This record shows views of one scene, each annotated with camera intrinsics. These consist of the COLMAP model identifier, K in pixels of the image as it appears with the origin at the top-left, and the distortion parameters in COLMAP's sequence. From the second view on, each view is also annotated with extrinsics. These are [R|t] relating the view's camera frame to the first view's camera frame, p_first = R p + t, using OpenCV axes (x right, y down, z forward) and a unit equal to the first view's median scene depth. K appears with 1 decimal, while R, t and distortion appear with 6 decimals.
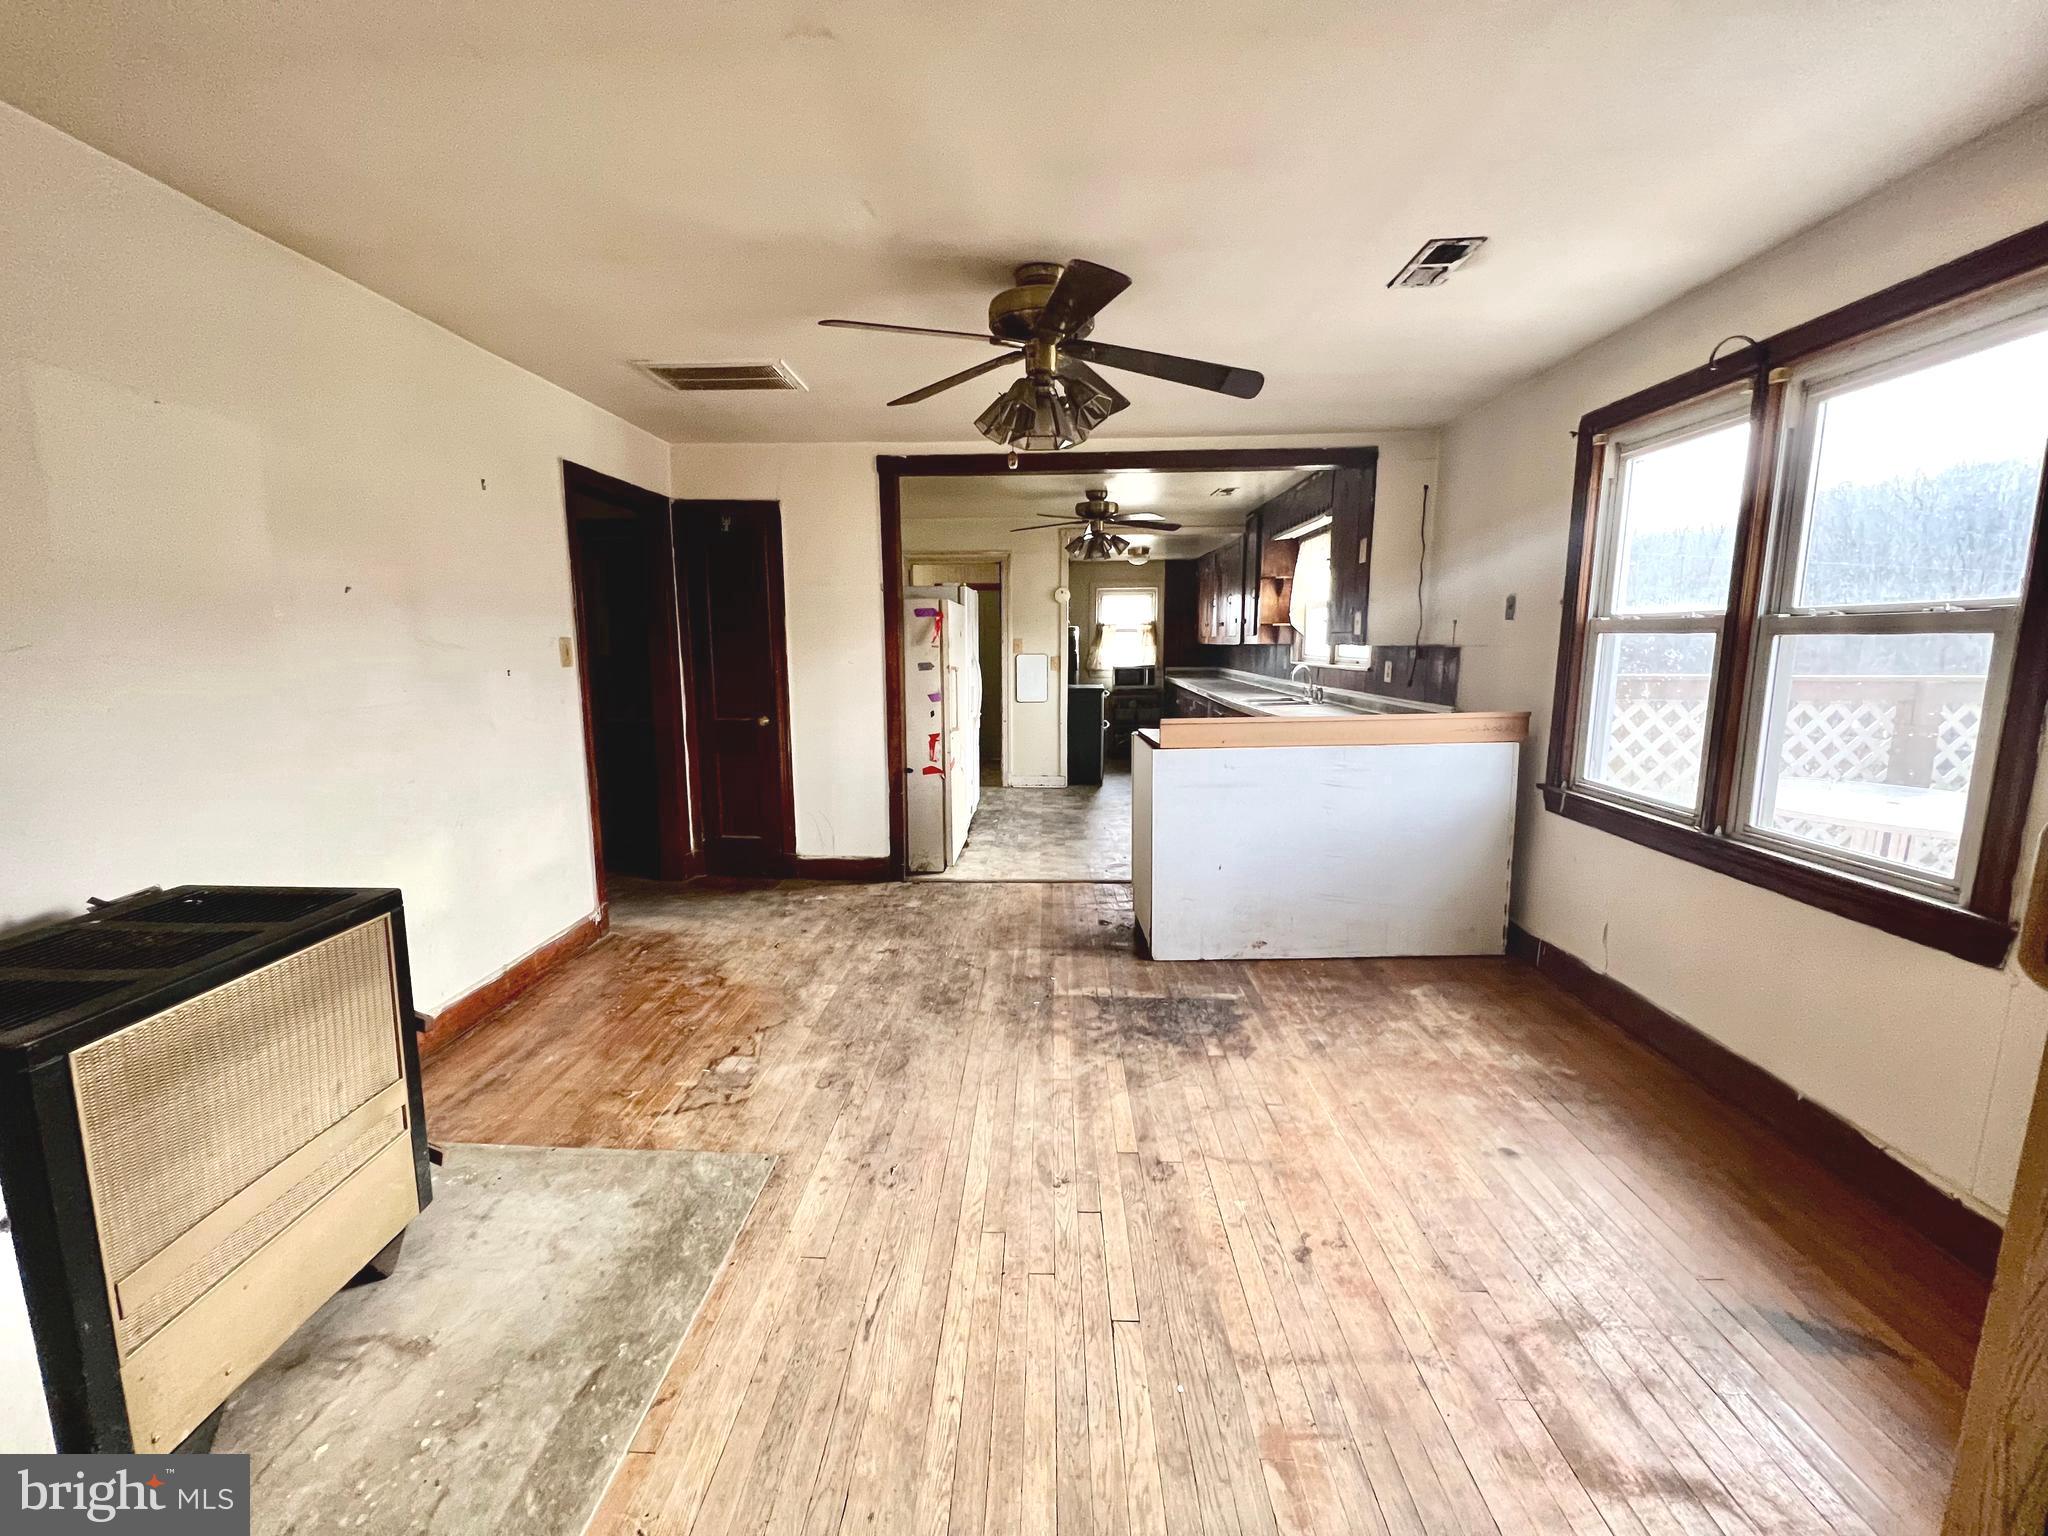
lens RADIAL K [[821.4, 0, 1019.1], [0, 821.4, 766.2], [0, 0, 1]] dist [-0.003427, 0.001136]
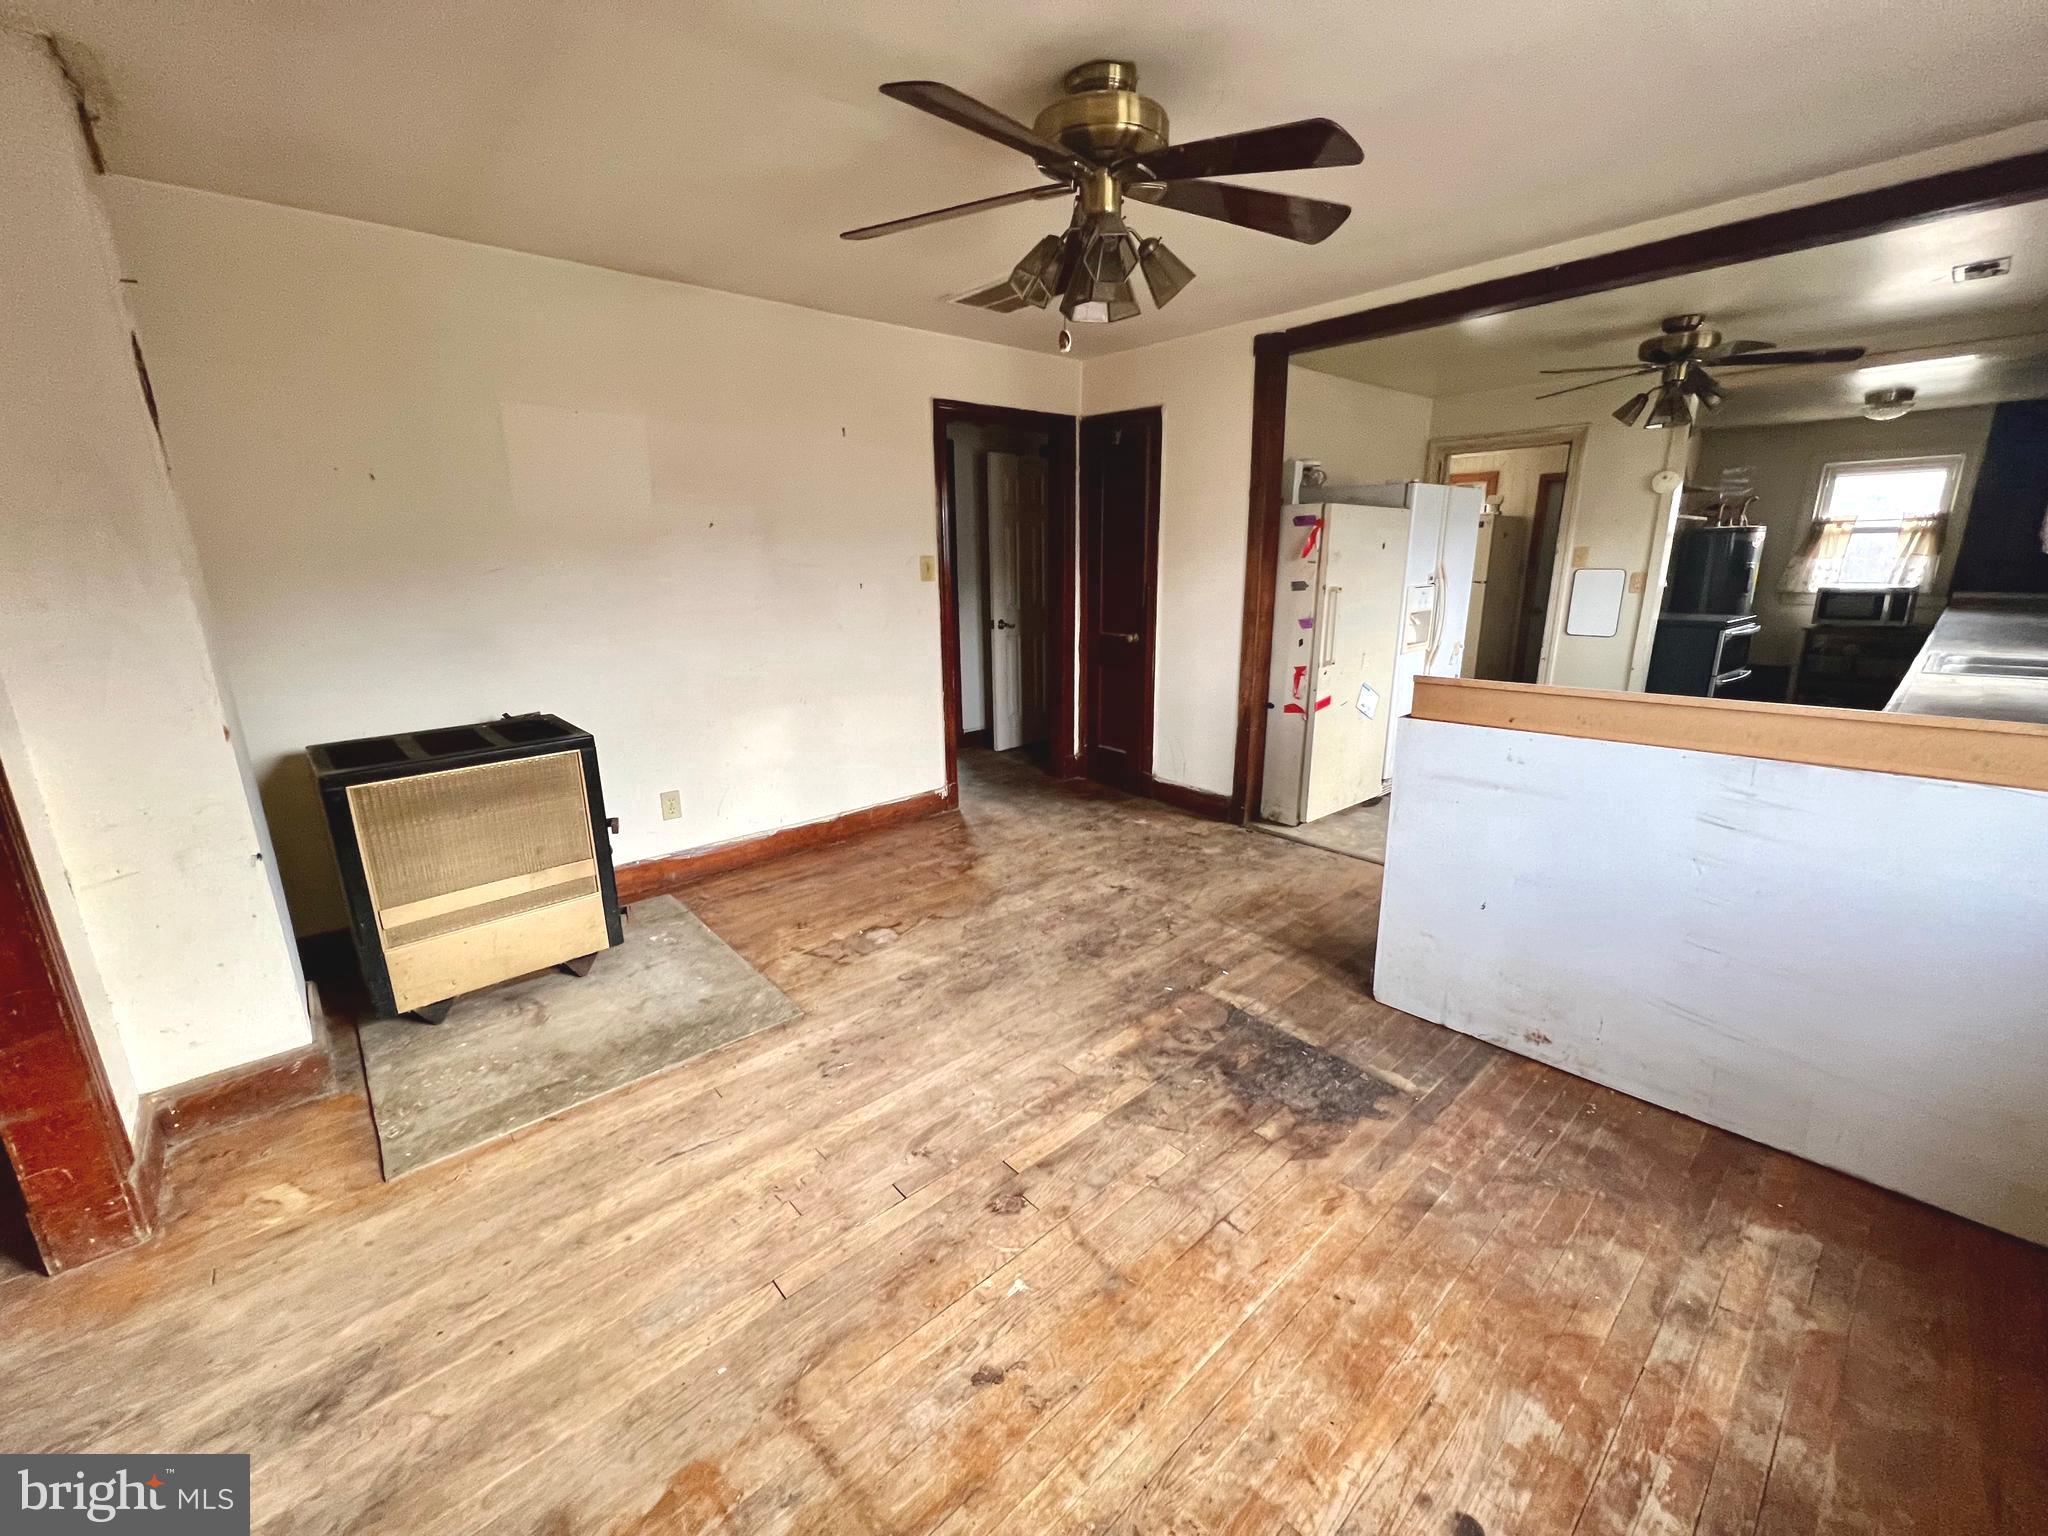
lens RADIAL K [[821.4, 0, 1020.7], [0, 821.4, 765.2], [0, 0, 1]] dist [-0.003427, 0.001136]
pose [[0.686337, 0.178032, -0.705157, 0.336629], [-0.100467, 0.983489, 0.150517, -0.040019], [0.720311, -0.032461, 0.692892, 0.207986]]
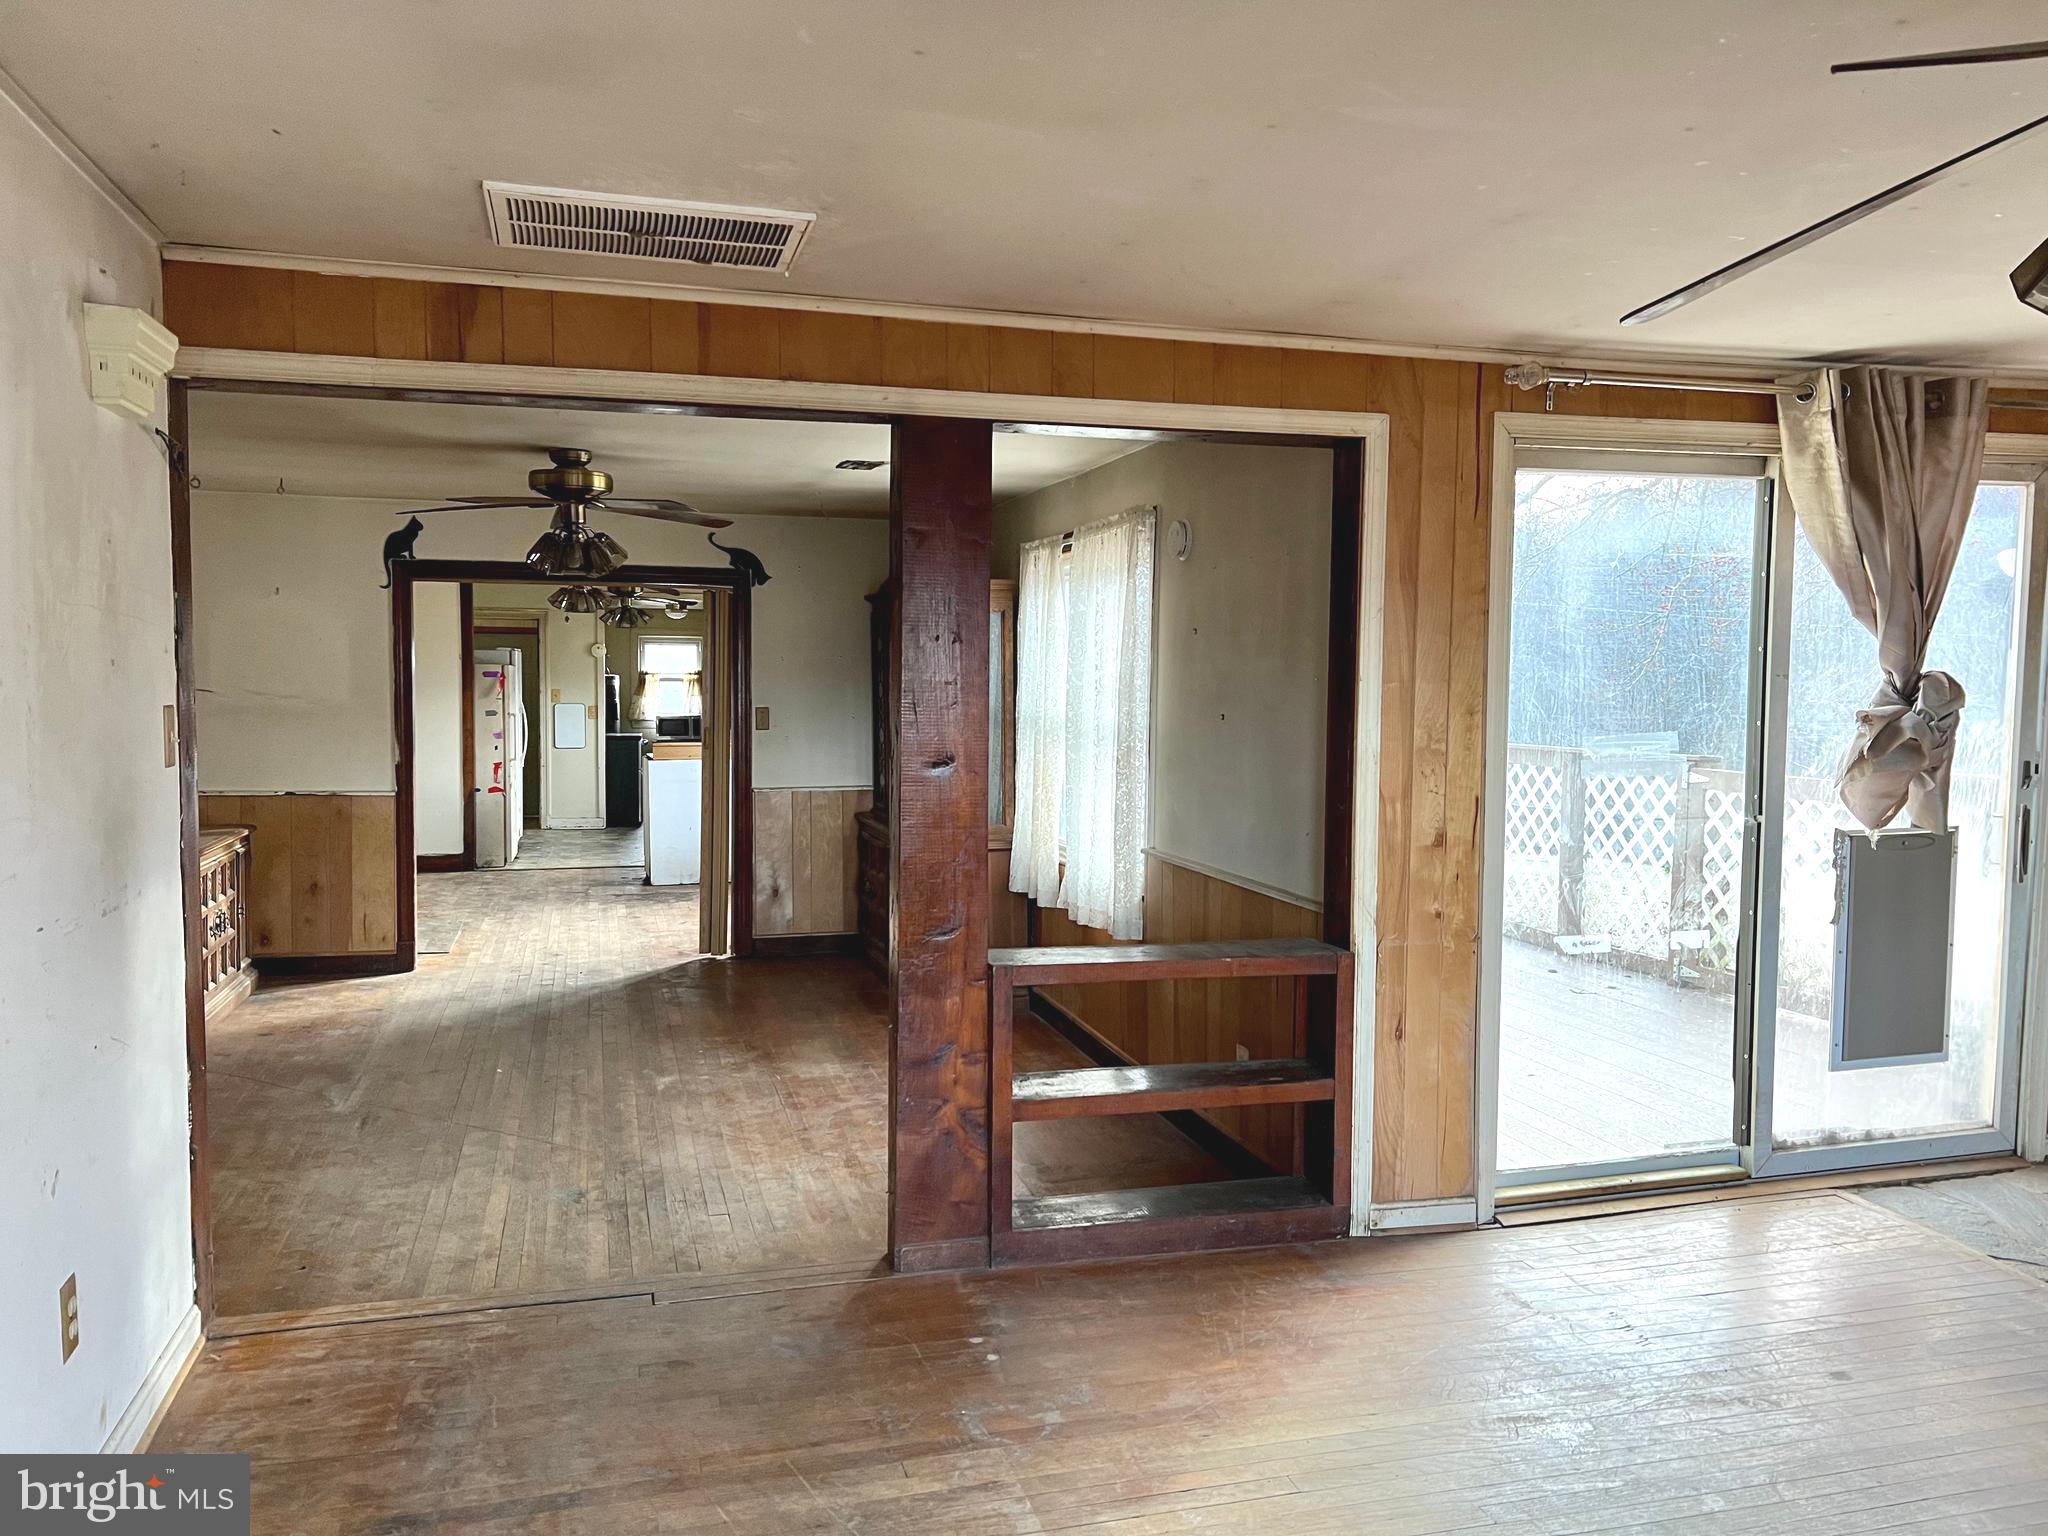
lens RADIAL K [[1536.4, 0, 1029.2], [0, 1536.4, 775.0], [0, 0, 1]] dist [0.054518, -0.057997]
pose [[0.951393, -0.004332, 0.307949, -0.057650], [0.031049, 0.996156, -0.081911, 0.230623], [-0.306410, 0.087491, 0.947870, -1.790018]]
